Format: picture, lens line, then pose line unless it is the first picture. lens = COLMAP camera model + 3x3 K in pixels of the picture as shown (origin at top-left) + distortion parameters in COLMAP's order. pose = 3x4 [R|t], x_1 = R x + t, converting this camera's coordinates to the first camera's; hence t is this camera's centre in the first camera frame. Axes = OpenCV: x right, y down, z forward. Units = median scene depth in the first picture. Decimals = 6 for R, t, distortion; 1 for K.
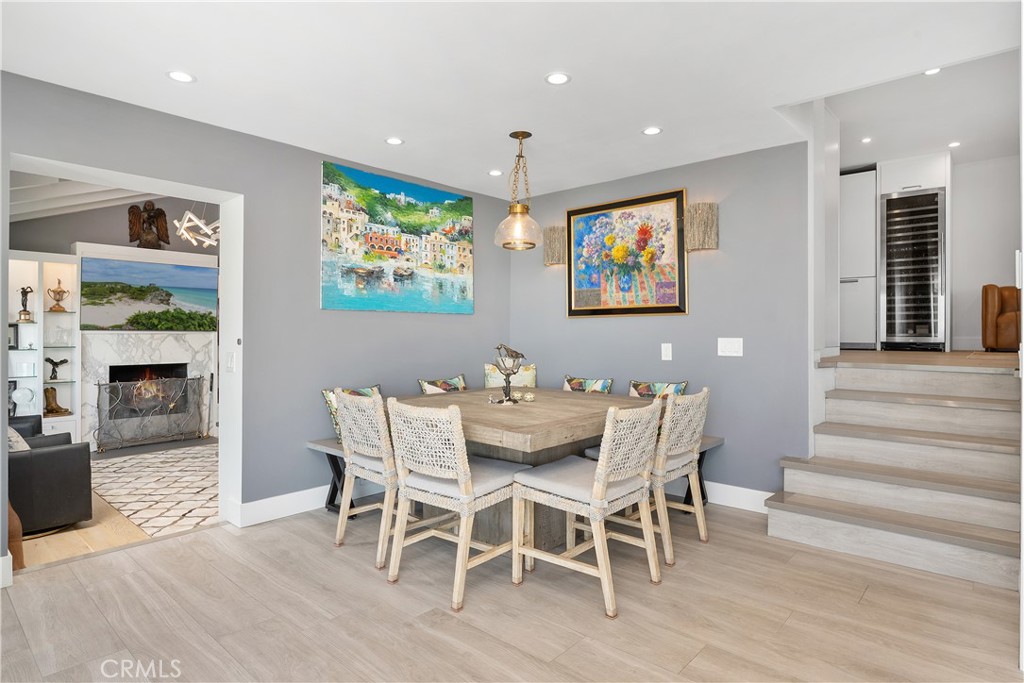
lens RADIAL K [[553.1, 0, 511.8], [0, 553.1, 341.6], [0, 0, 1]] dist [-0.015569, 0.002440]
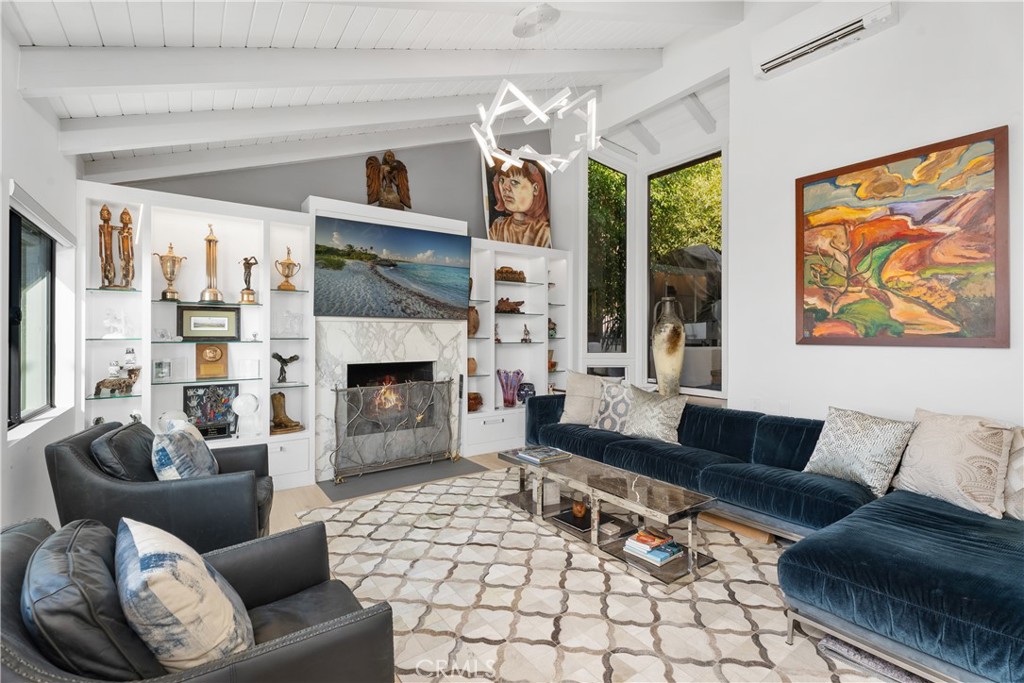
lens RADIAL K [[461.1, 0, 513.3], [0, 461.1, 344.7], [0, 0, 1]] dist [0.002100, -0.000153]
pose [[0.975547, 0.002347, -0.219777, -0.586855], [-0.001288, 0.999987, 0.004965, 0.021975], [0.219786, -0.004560, 0.975537, 0.684157]]
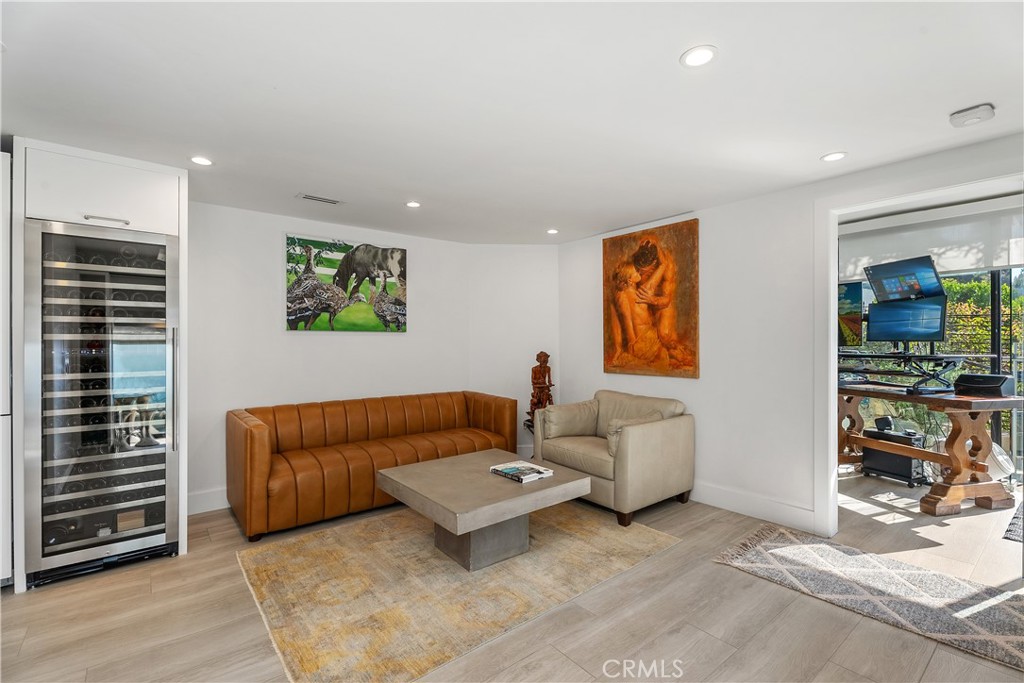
lens RADIAL K [[461.1, 0, 509.5], [0, 461.1, 343.1], [0, 0, 1]] dist [0.002100, -0.000153]
pose [[0.161171, -0.003895, 0.986919, 0.557706], [0.013186, 0.999911, 0.001793, -0.239176], [-0.986838, 0.012725, 0.161208, 0.838814]]
